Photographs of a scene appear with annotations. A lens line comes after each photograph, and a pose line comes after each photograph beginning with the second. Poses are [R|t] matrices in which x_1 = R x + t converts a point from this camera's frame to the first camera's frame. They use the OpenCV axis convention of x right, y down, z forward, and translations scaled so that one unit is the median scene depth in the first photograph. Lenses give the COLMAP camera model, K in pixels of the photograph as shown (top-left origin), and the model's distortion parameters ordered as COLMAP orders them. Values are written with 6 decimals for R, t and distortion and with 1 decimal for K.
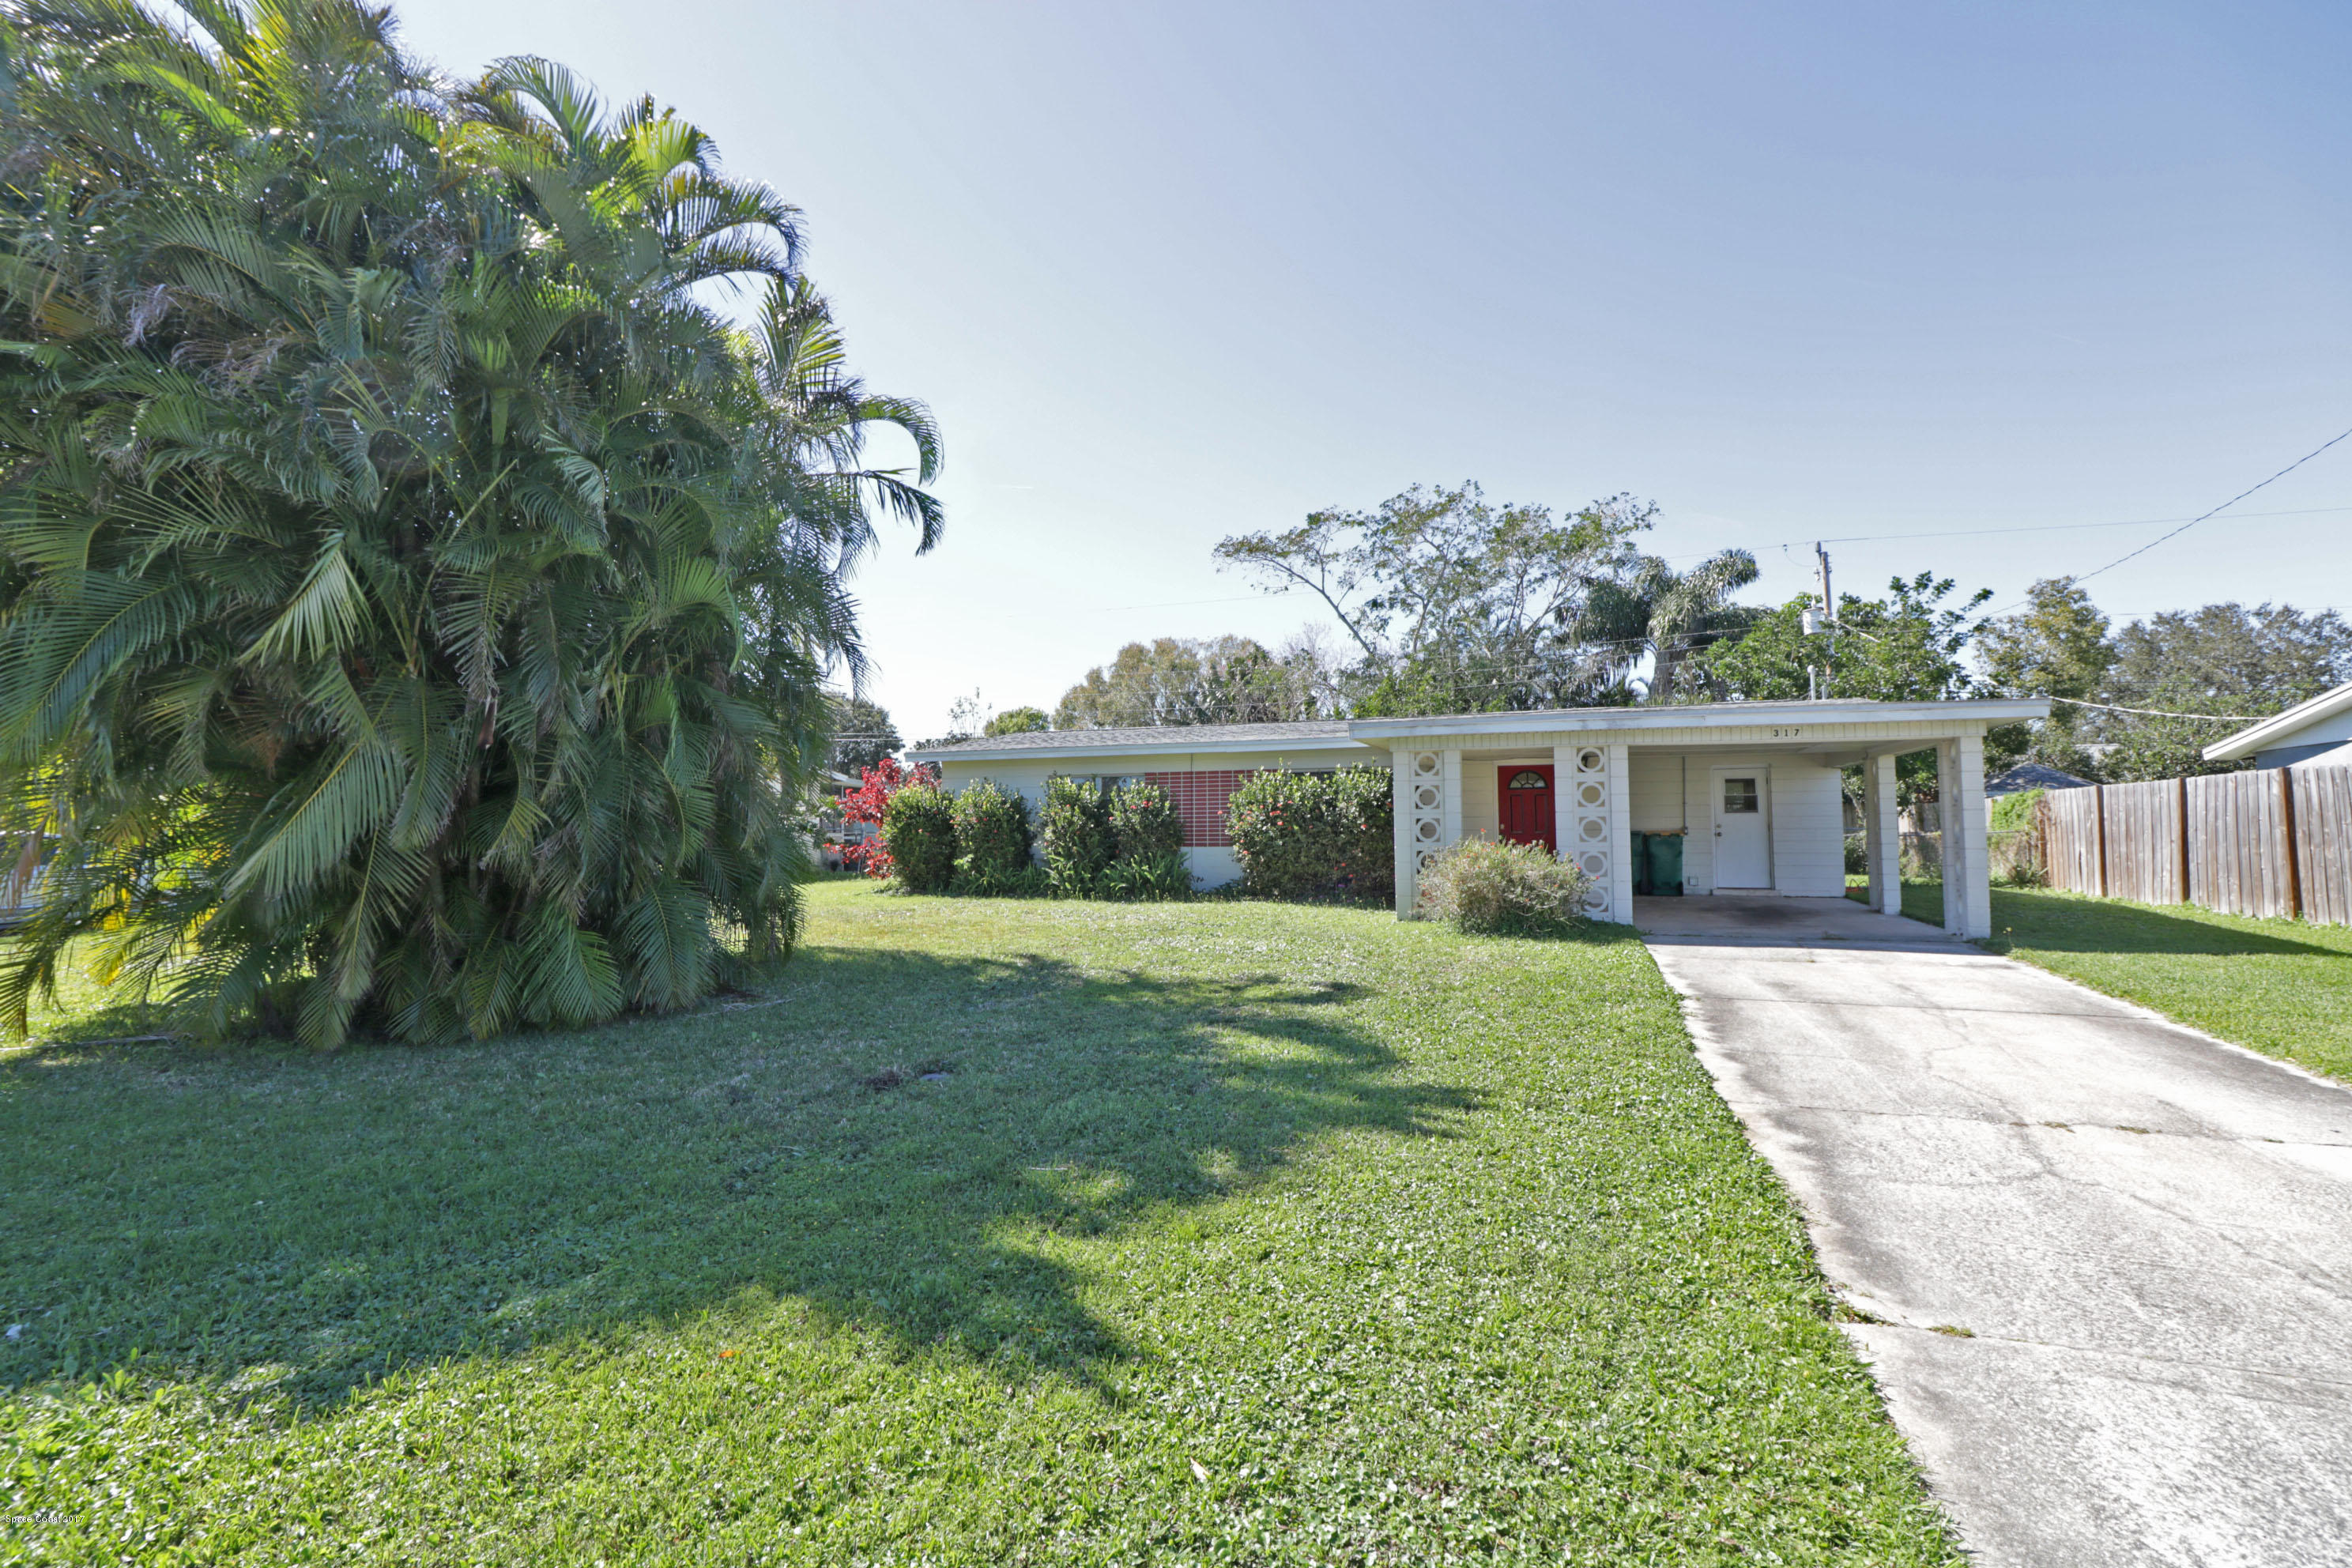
lens RADIAL K [[1082.8, 0, 1160.6], [0, 1082.8, 774.1], [0, 0, 1]] dist [-0.001112, -0.000559]
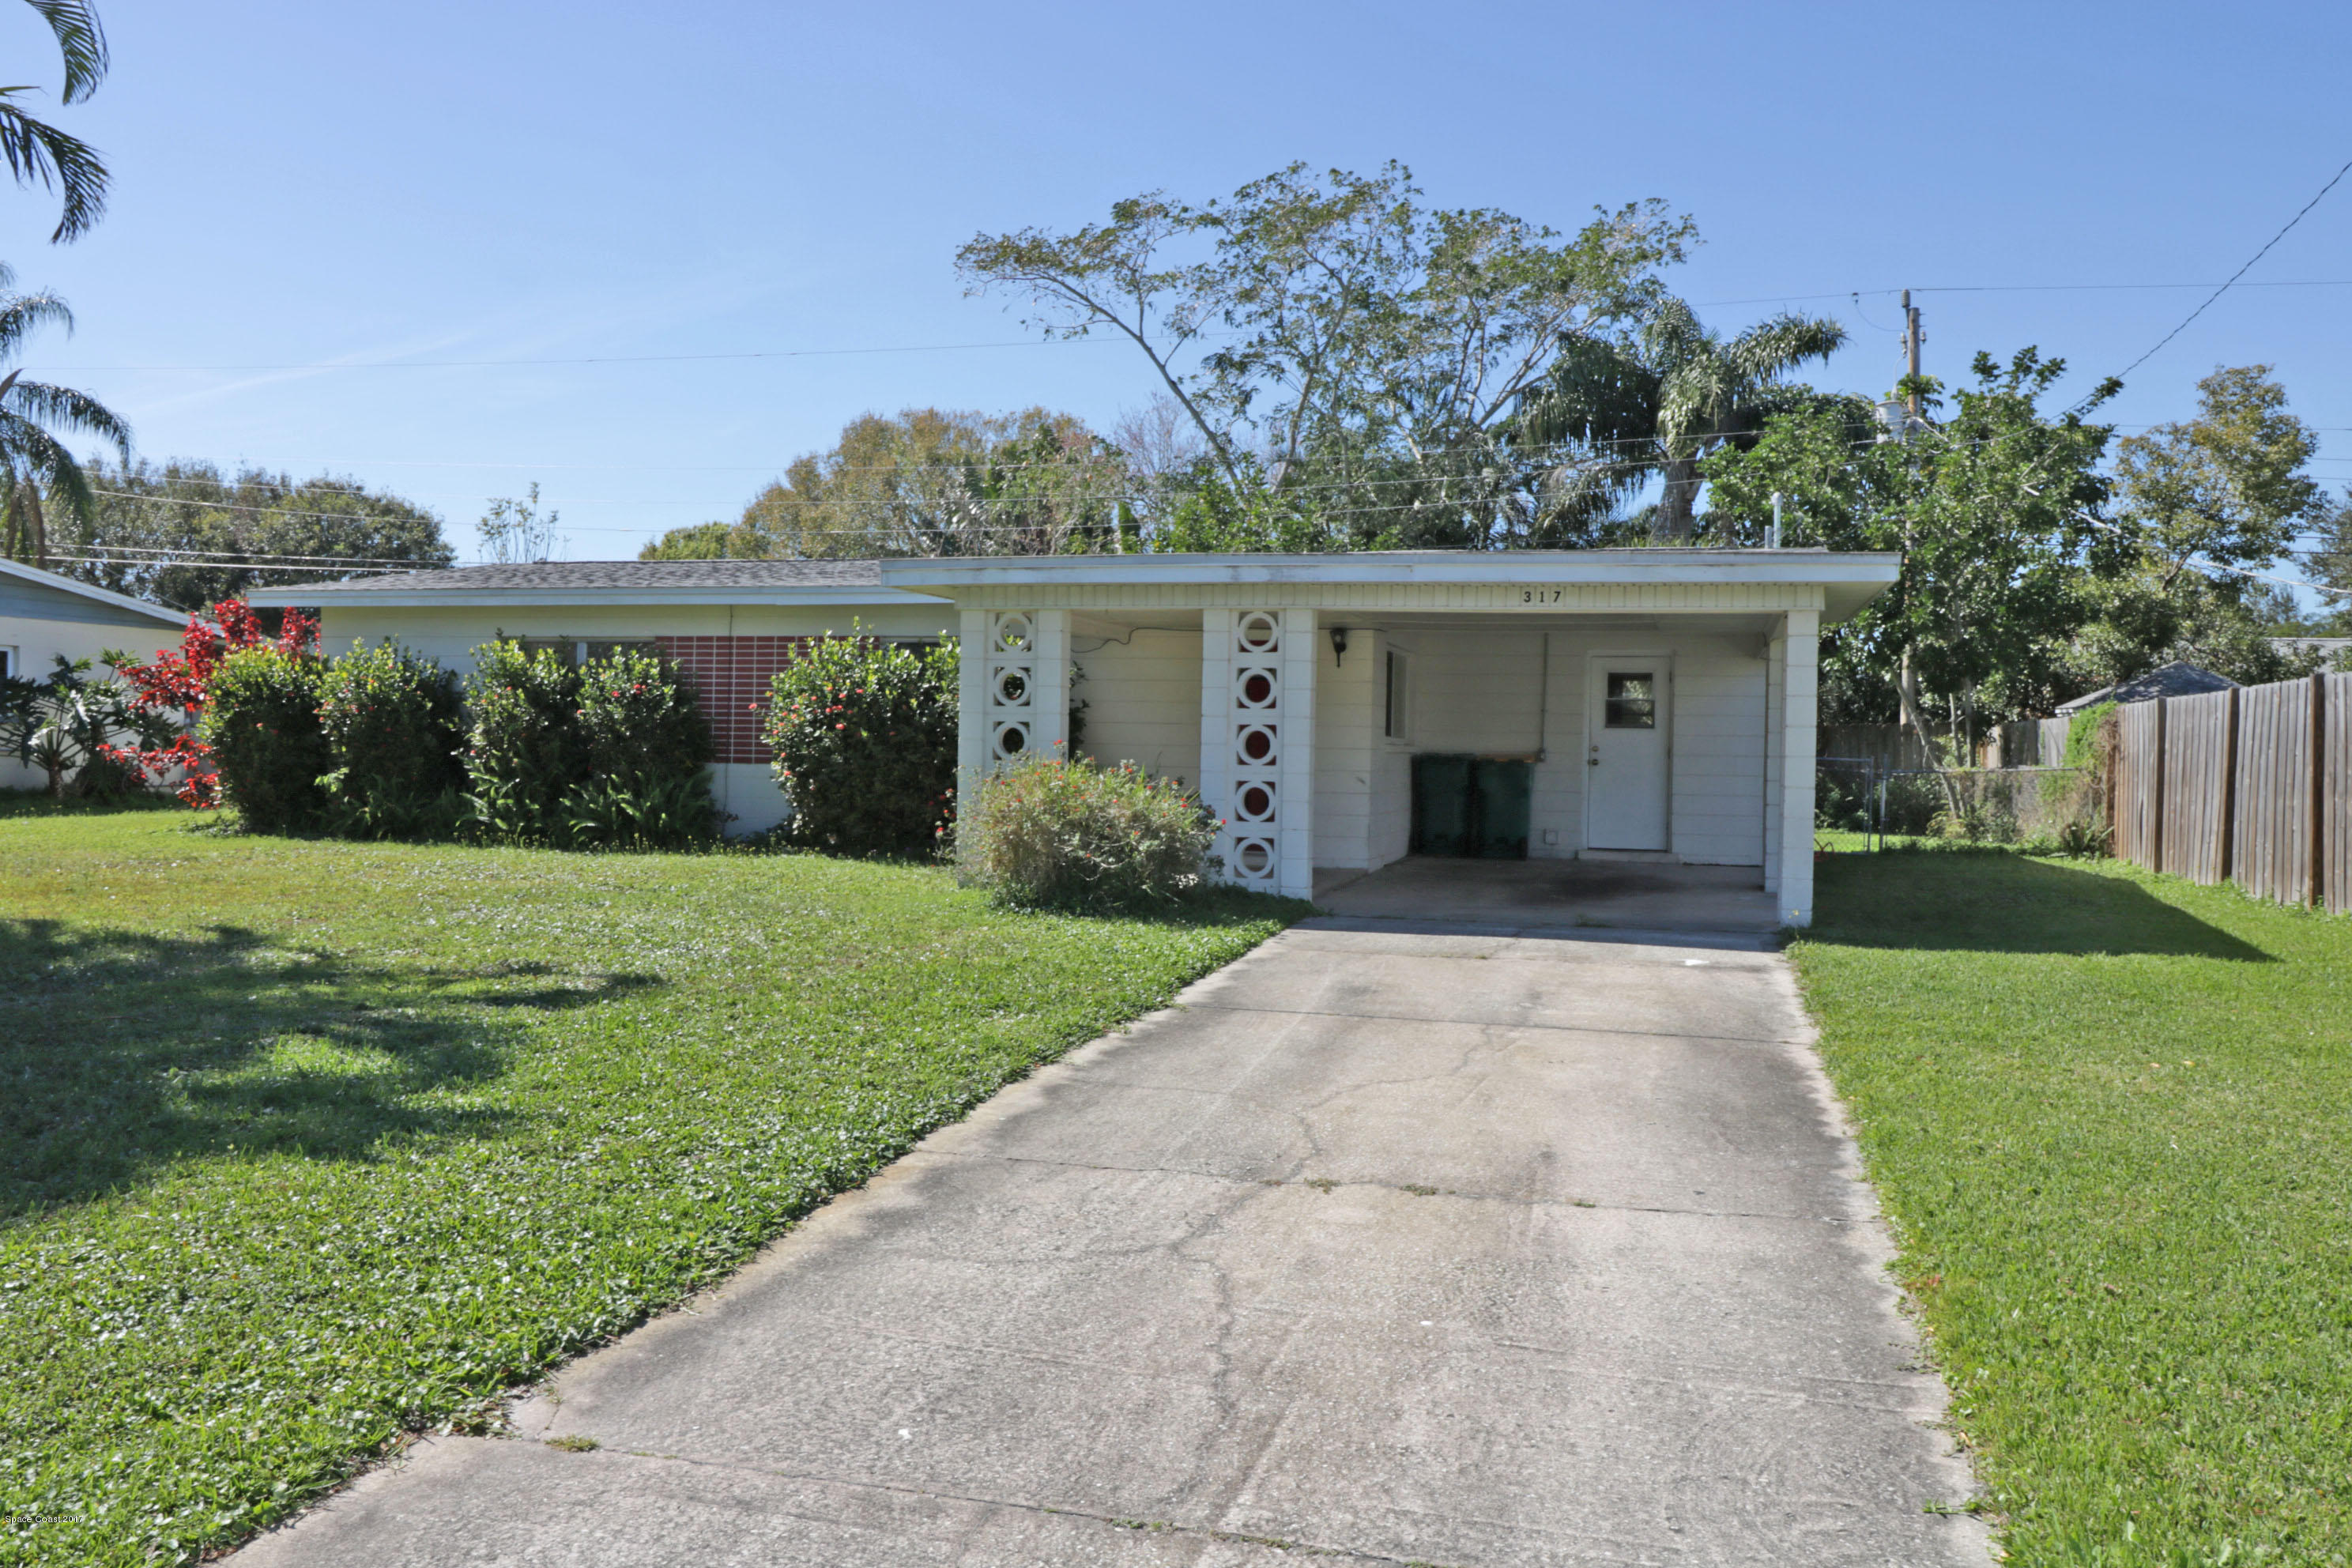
lens RADIAL K [[1855.6, 0, 1182.7], [0, 1855.6, 789.2], [0, 0, 1]] dist [0.002965, 0.003926]
pose [[0.995968, 0.021330, 0.087142, 0.179801], [-0.027774, 0.996914, 0.073419, -0.000298], [-0.085307, -0.075543, 0.993487, -0.032859]]
